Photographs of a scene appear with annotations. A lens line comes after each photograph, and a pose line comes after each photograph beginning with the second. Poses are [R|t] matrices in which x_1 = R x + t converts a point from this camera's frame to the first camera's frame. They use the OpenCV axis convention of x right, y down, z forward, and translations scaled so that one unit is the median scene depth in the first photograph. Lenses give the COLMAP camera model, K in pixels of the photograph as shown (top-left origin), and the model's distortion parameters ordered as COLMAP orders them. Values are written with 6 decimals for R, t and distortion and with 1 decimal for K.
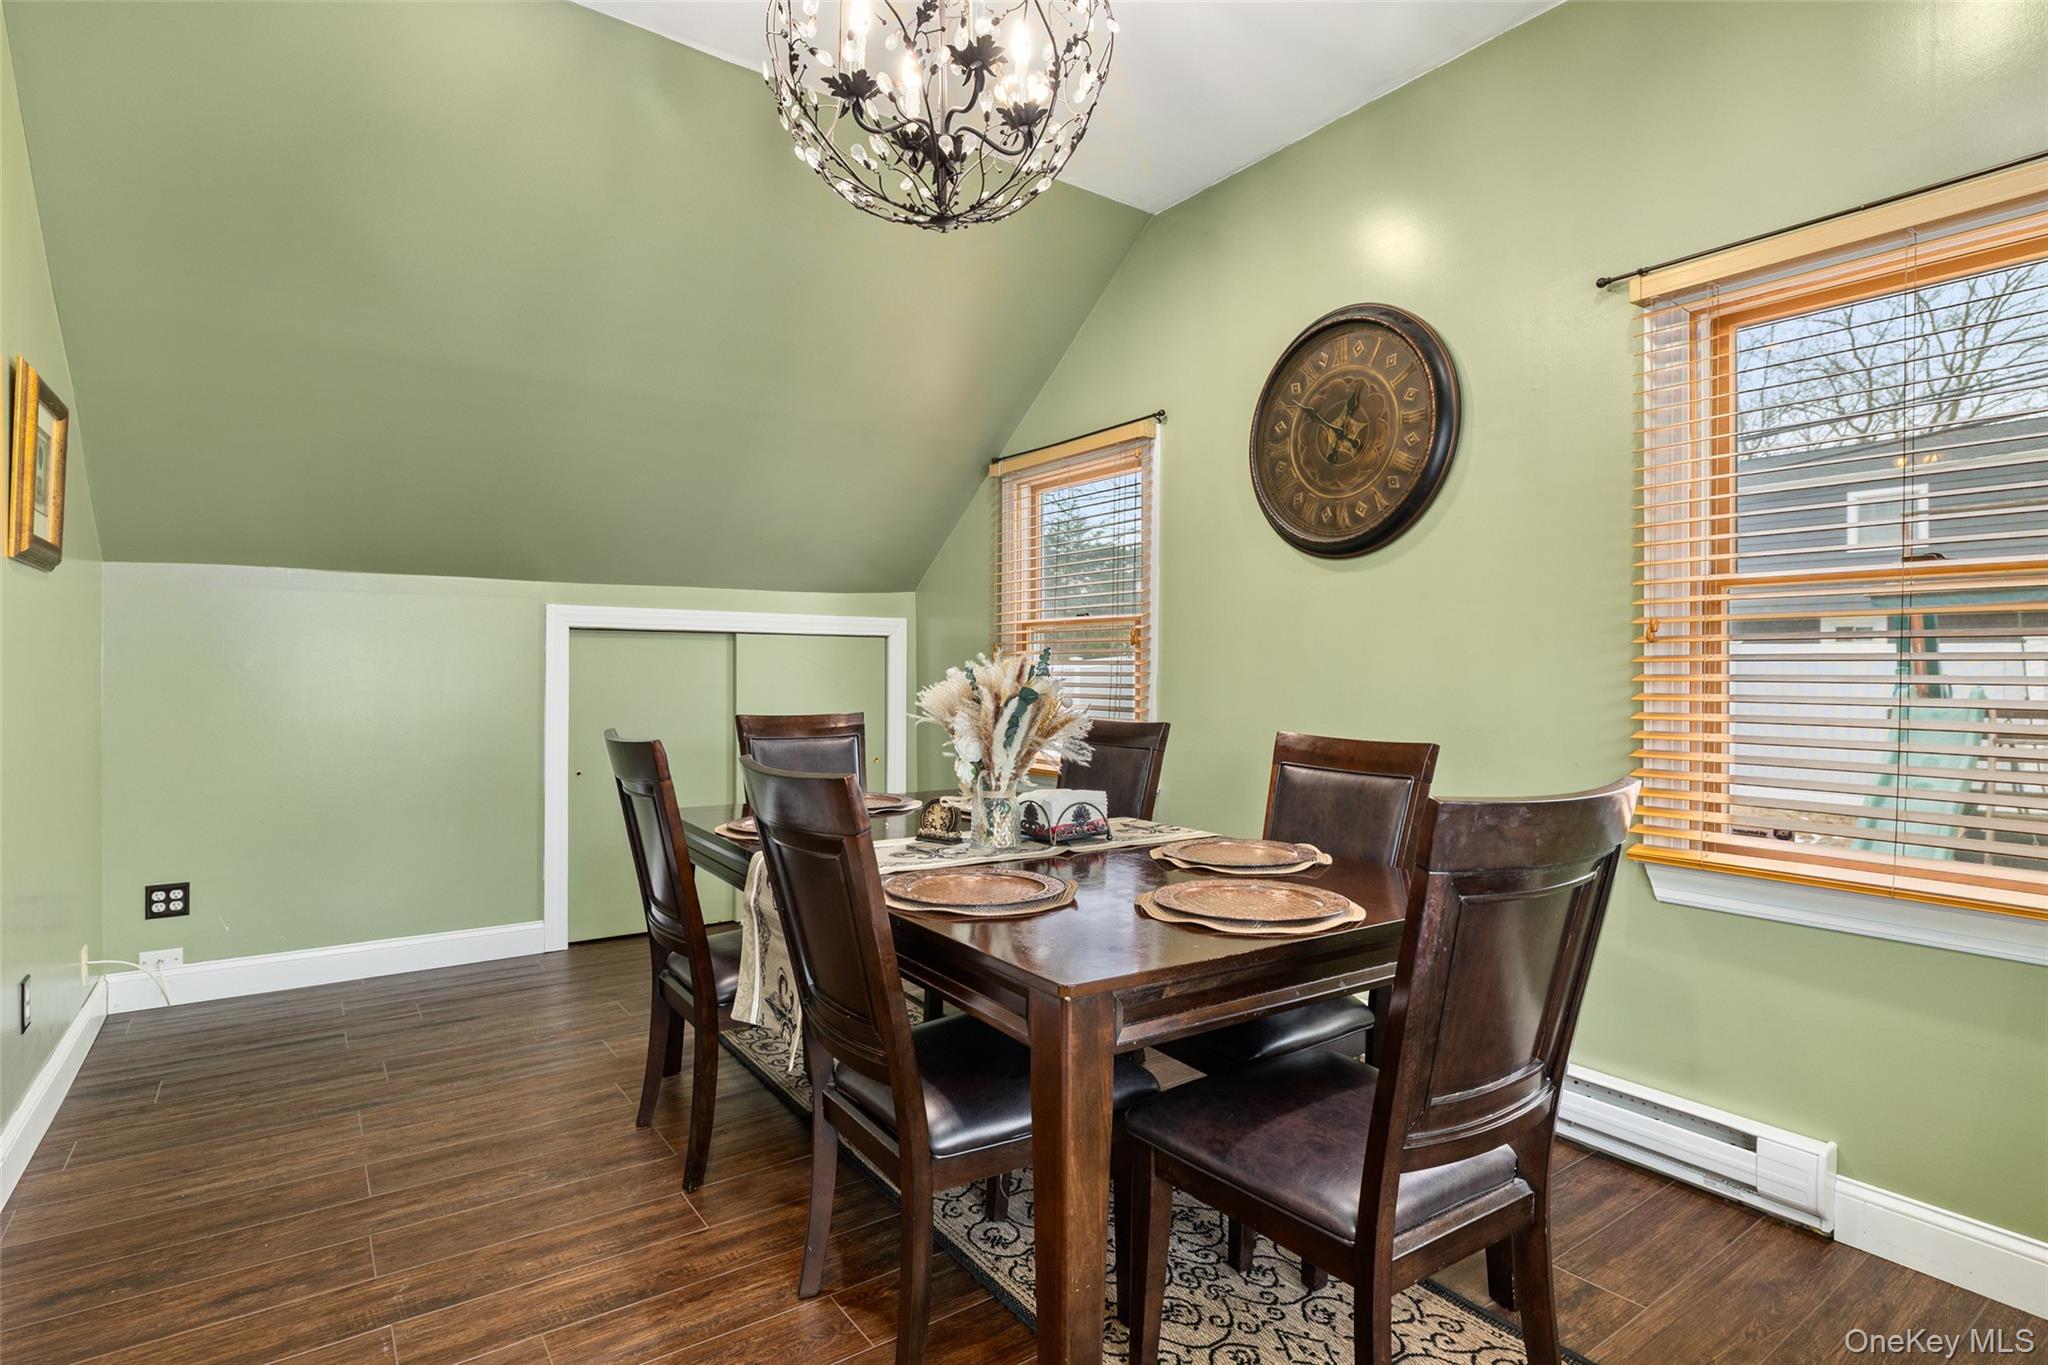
lens RADIAL K [[1046.1, 0, 1020.9], [0, 1046.1, 677.5], [0, 0, 1]] dist [-0.000809, 0.000041]
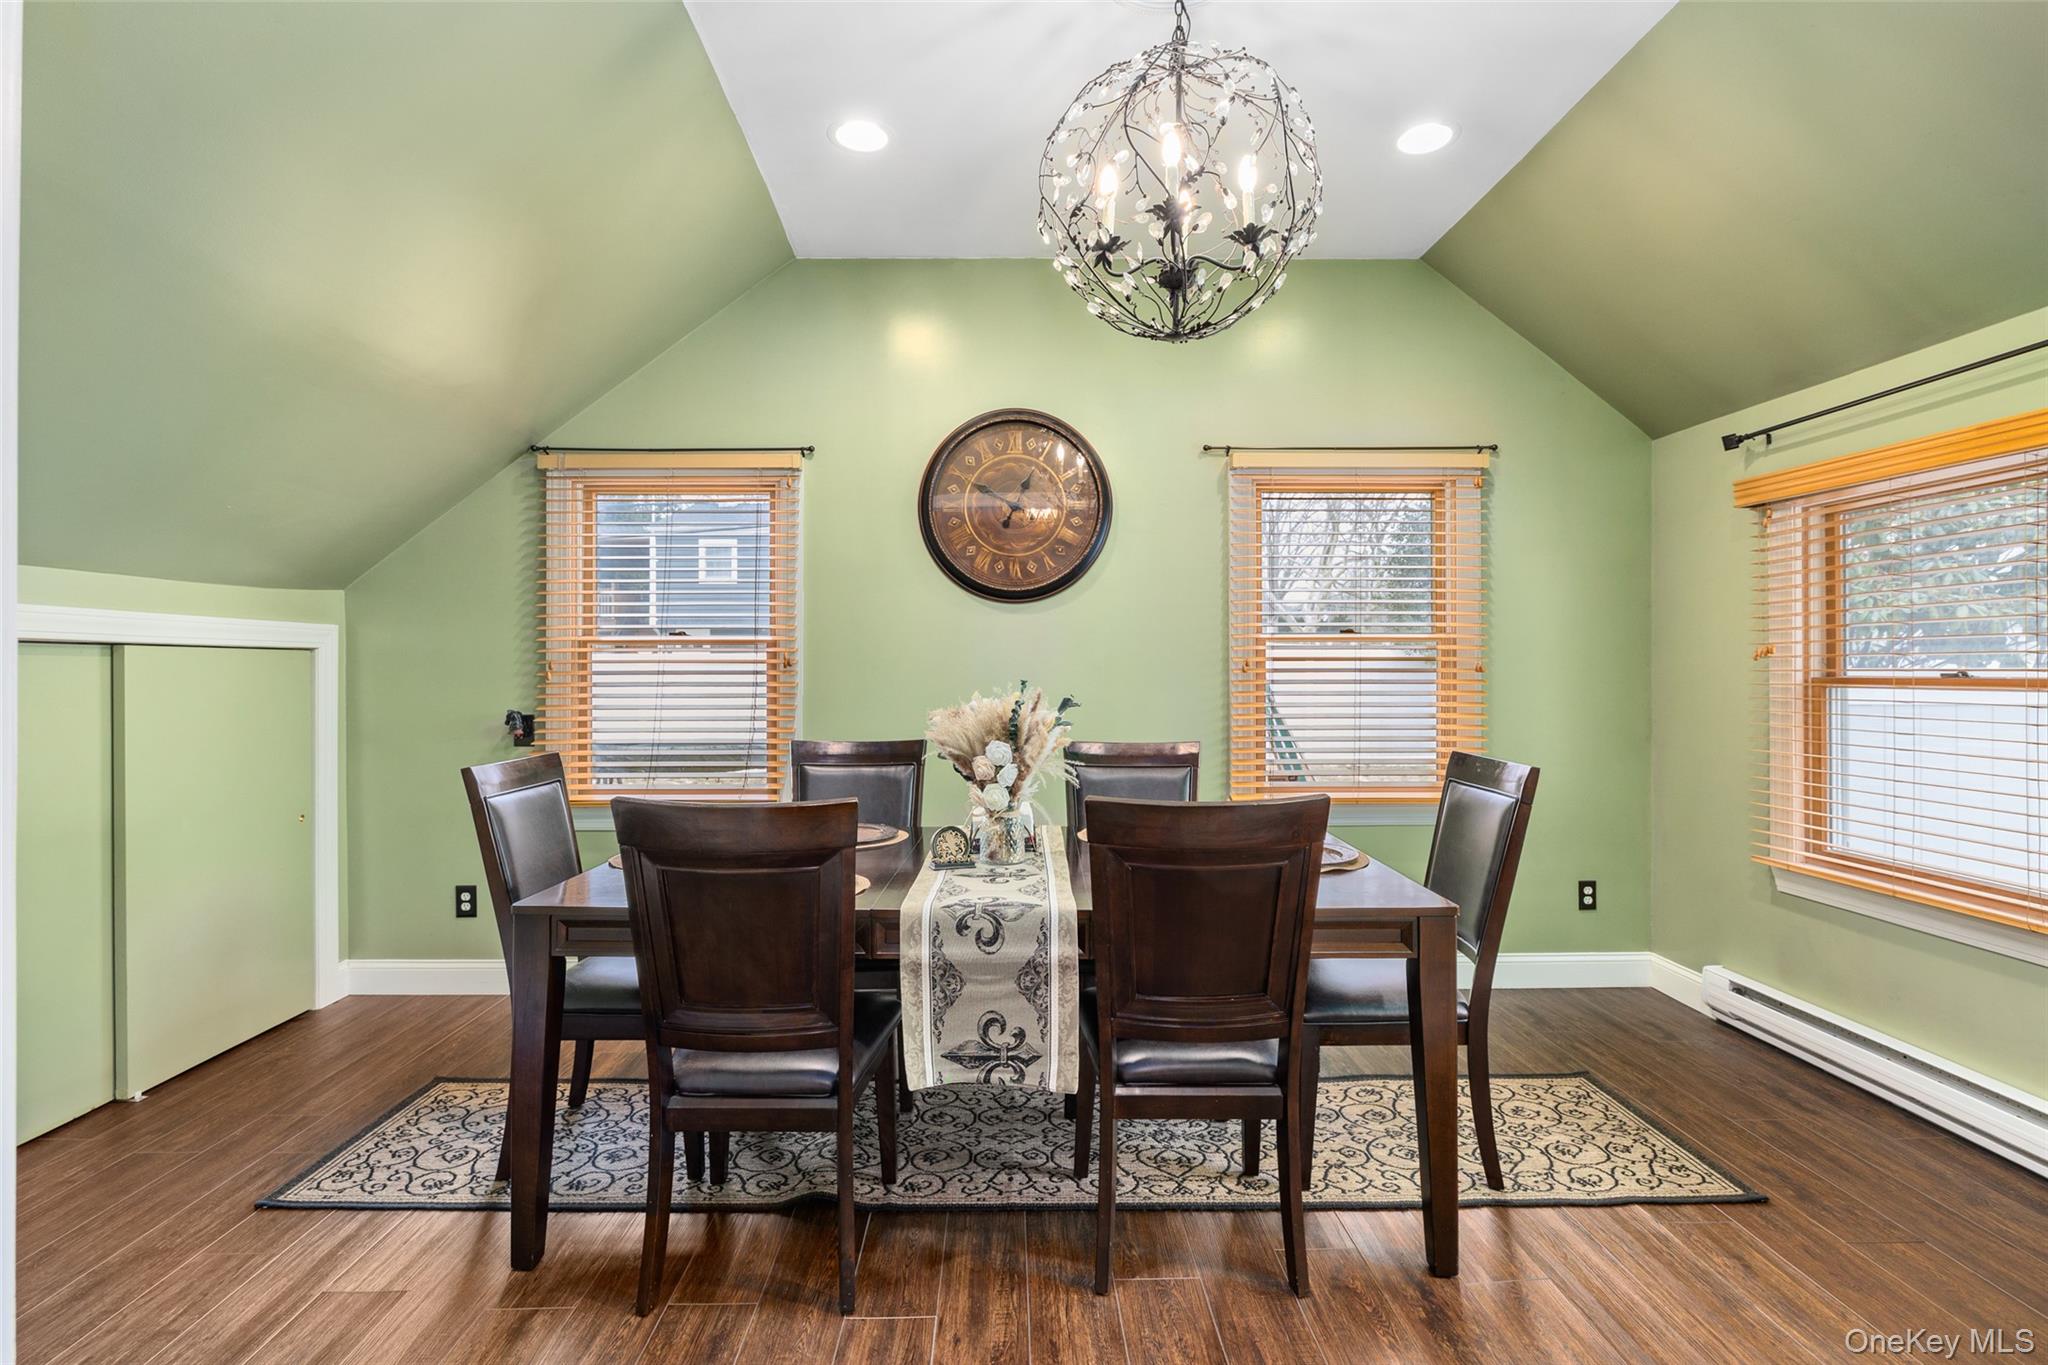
lens RADIAL K [[982.9, 0, 1017.5], [0, 982.9, 675.2], [0, 0, 1]] dist [-0.002372, 0.000099]
pose [[0.559792, -0.010702, 0.828564, -0.653746], [0.009987, 0.999931, 0.006168, -0.030877], [-0.828573, 0.004823, 0.559861, 0.302999]]
